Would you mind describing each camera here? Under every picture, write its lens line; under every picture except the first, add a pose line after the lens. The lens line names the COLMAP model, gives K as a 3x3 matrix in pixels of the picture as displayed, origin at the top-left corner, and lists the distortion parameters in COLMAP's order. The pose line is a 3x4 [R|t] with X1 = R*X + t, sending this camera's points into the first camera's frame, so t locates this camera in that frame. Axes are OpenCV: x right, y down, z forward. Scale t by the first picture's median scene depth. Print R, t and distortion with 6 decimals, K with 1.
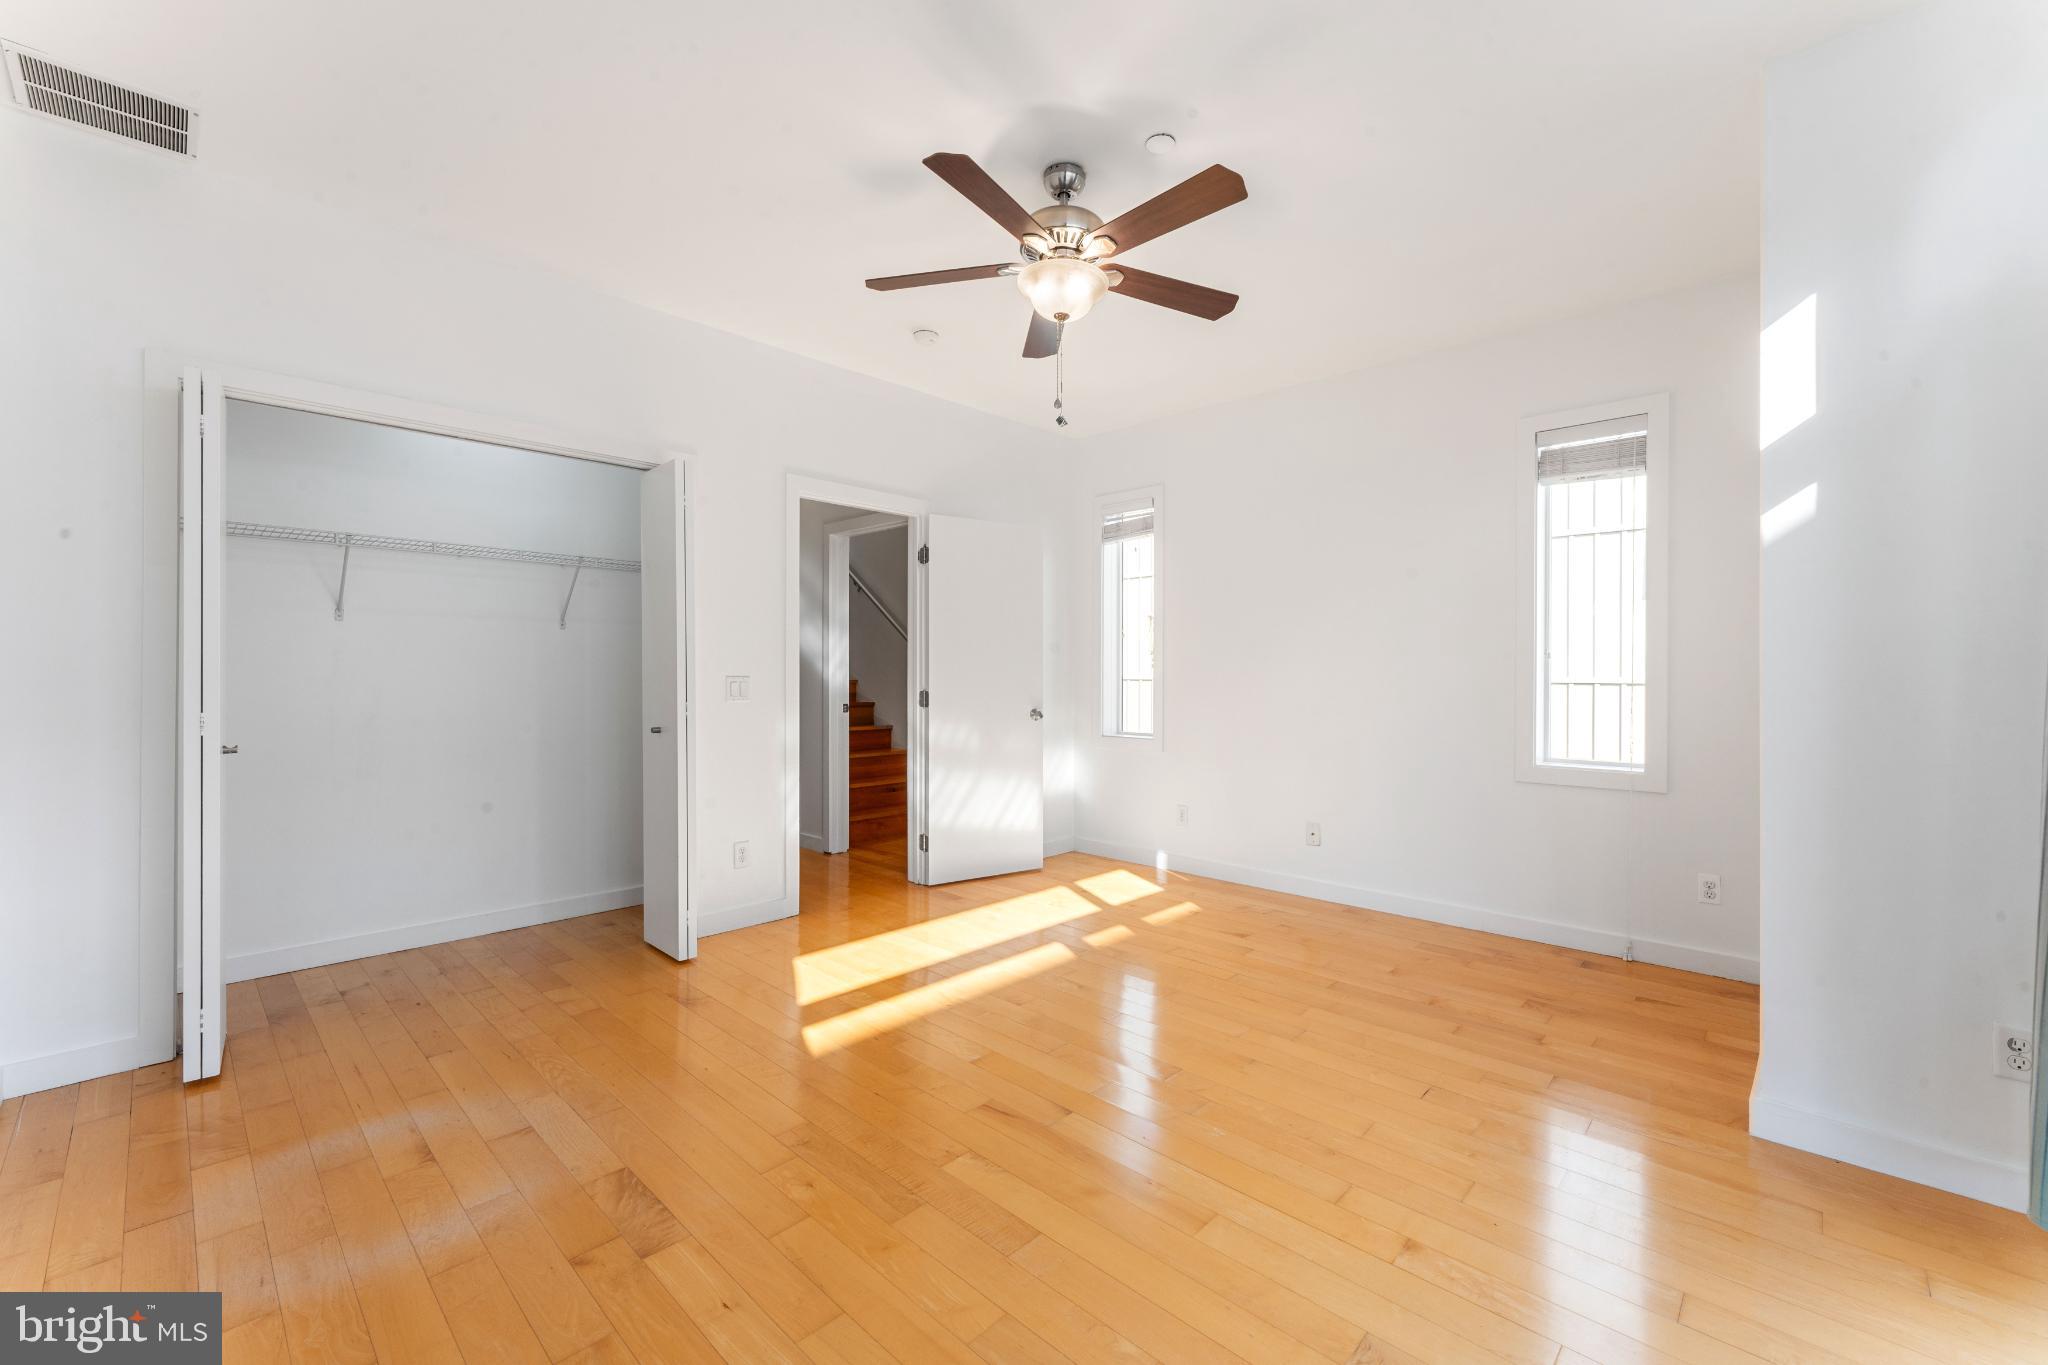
lens RADIAL K [[819.2, 0, 1028.6], [0, 819.2, 673.6], [0, 0, 1]] dist [-0.002907, 0.000734]
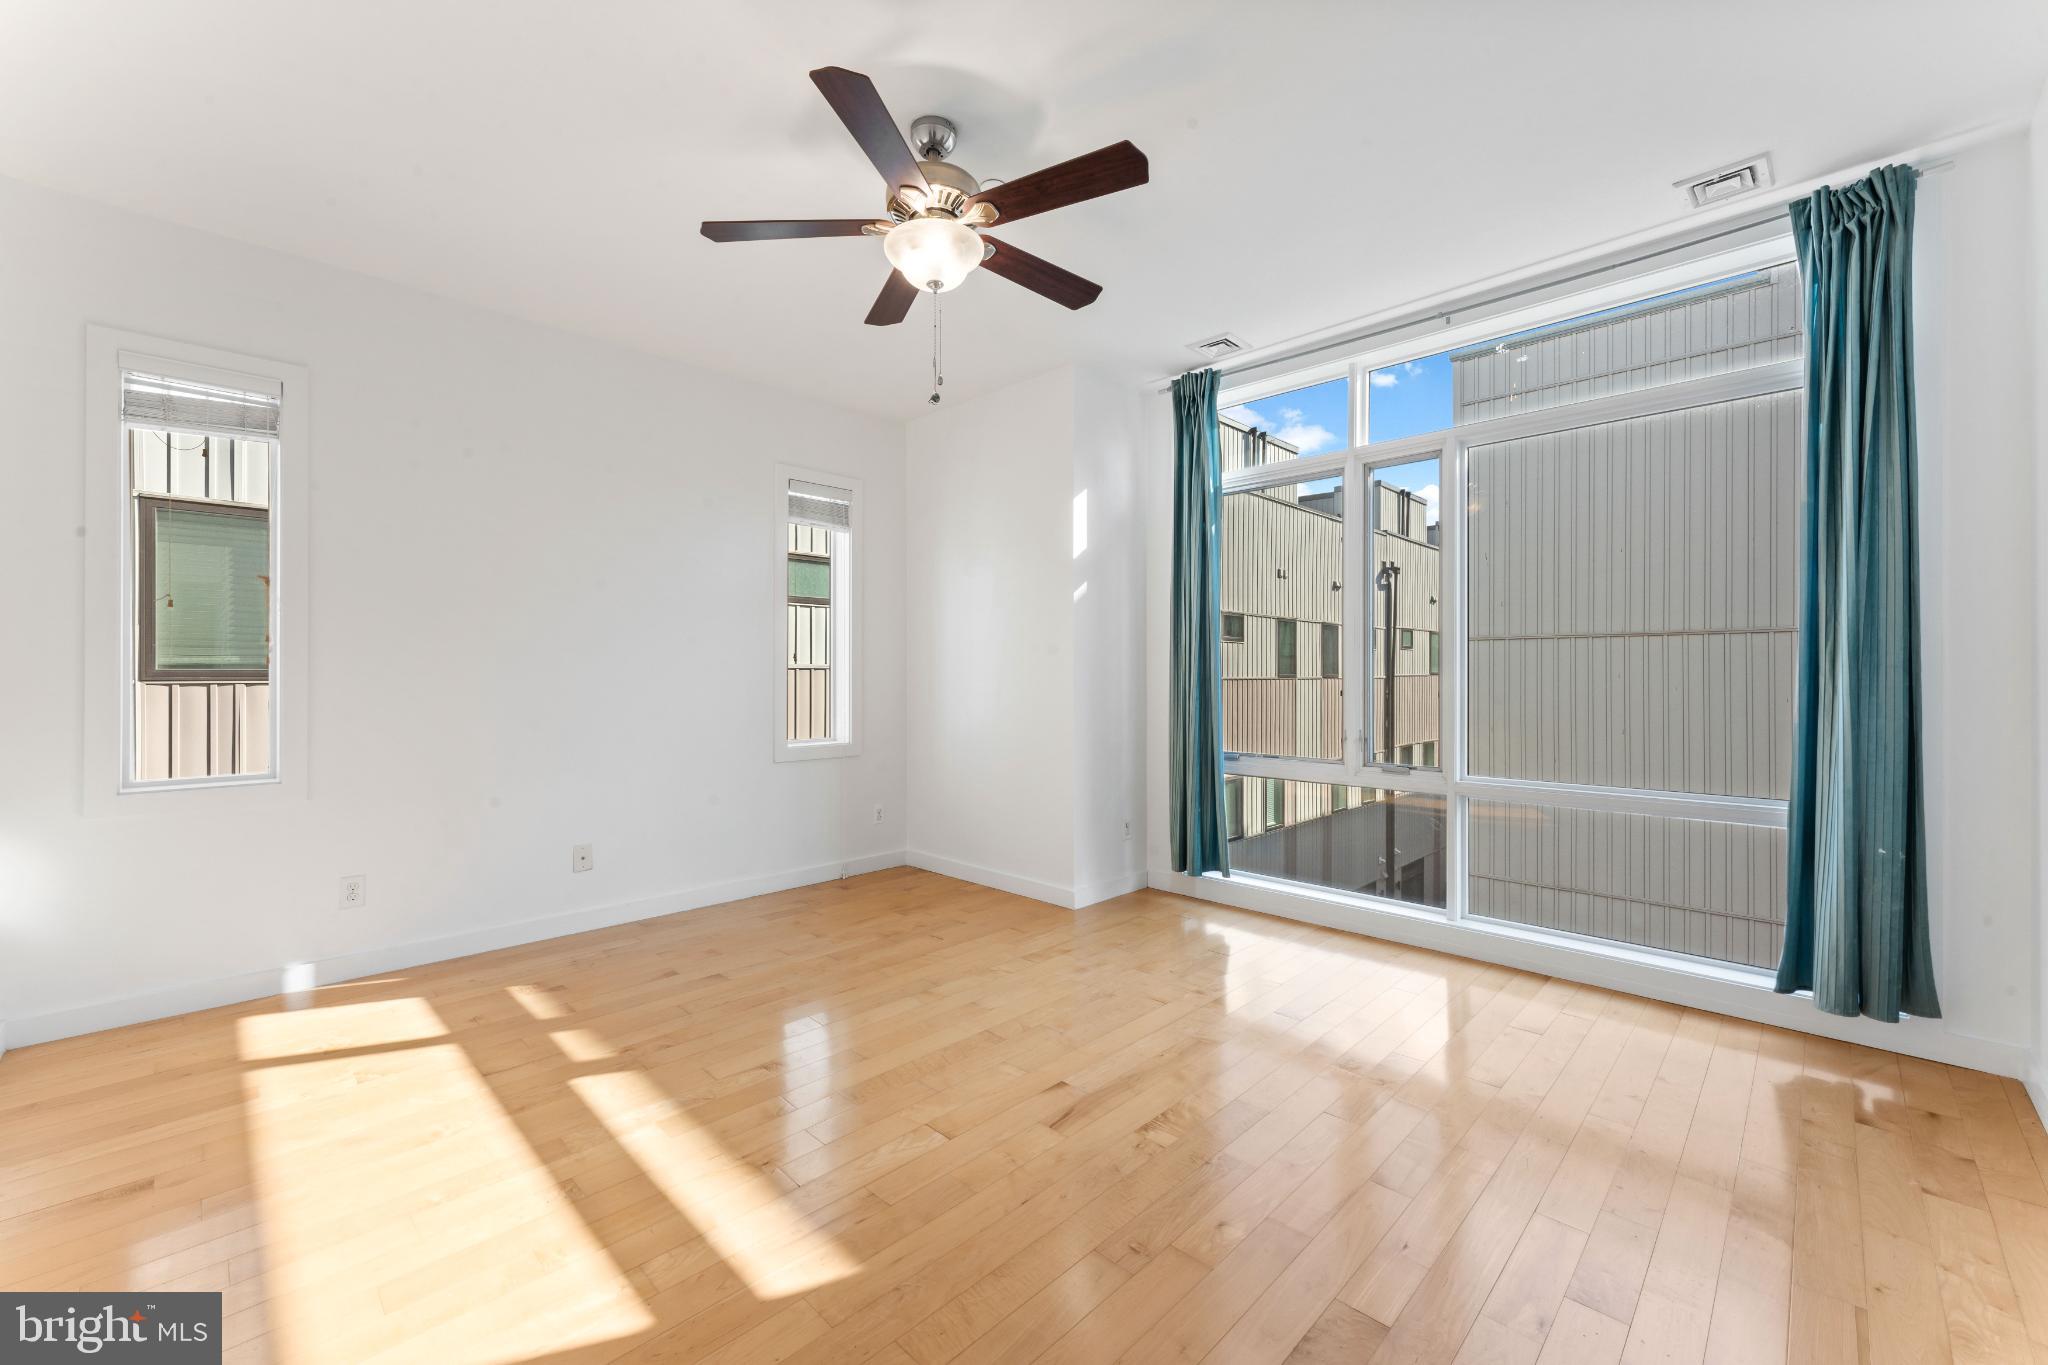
lens RADIAL K [[819.2, 0, 1028.2], [0, 819.2, 679.2], [0, 0, 1]] dist [-0.002907, 0.000734]
pose [[0.017955, -0.010565, 0.999783, -0.620142], [-0.000720, 0.999944, 0.010579, -0.004329], [-0.999839, -0.000910, 0.017947, 0.622127]]
